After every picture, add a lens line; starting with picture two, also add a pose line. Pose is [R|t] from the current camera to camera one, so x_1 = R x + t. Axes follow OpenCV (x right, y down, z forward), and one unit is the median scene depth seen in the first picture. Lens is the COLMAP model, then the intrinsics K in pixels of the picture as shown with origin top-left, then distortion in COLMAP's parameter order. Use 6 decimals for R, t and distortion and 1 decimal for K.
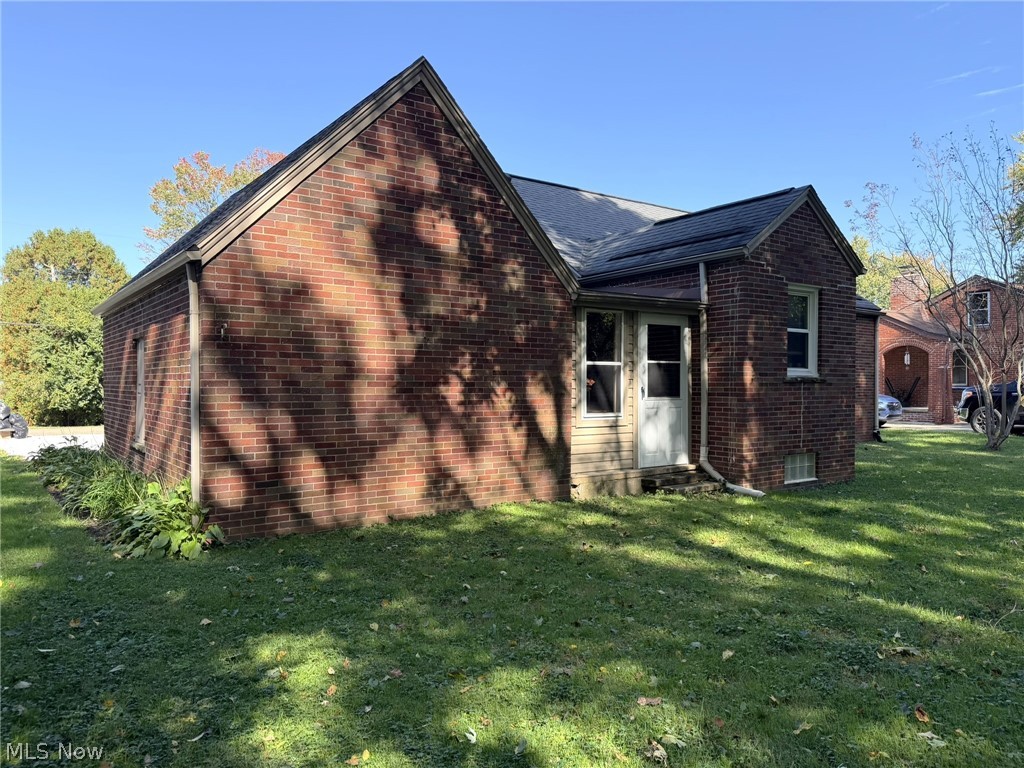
lens RADIAL K [[714.9, 0, 513.6], [0, 714.9, 389.6], [0, 0, 1]] dist [0.031242, -0.008901]
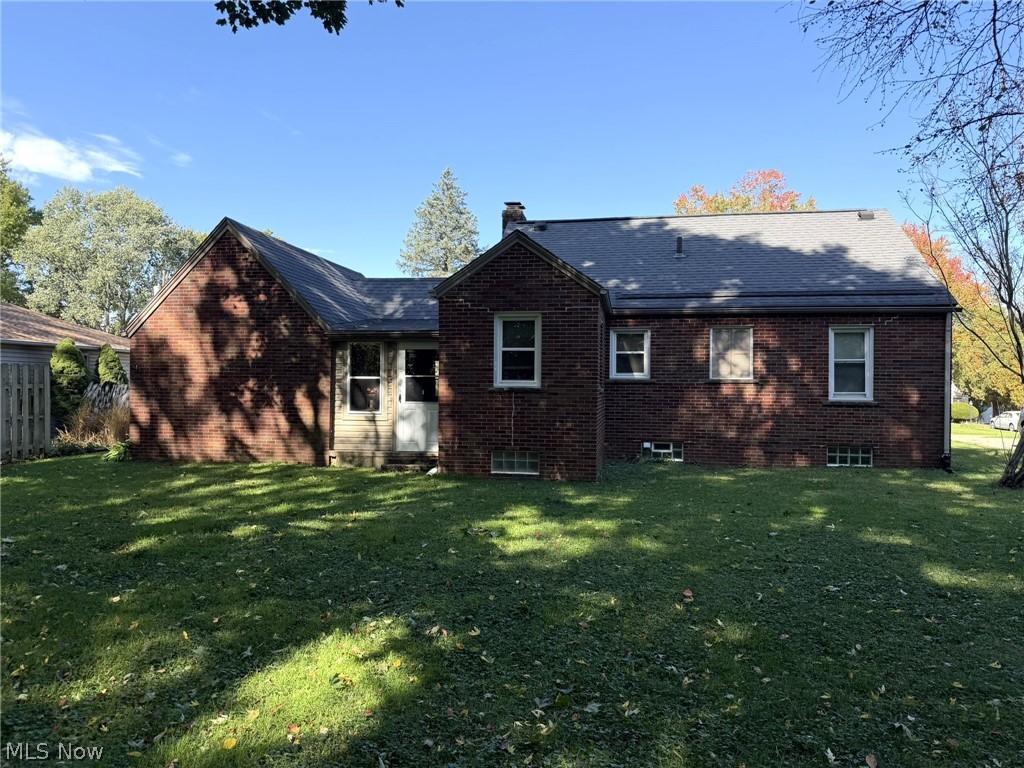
lens RADIAL K [[714.9, 0, 512.7], [0, 714.9, 389.0], [0, 0, 1]] dist [0.031242, -0.008901]
pose [[0.710047, 0.001161, -0.704154, 1.494166], [-0.021553, 0.999566, -0.020086, 0.010555], [0.703825, 0.029438, 0.709763, 0.173401]]
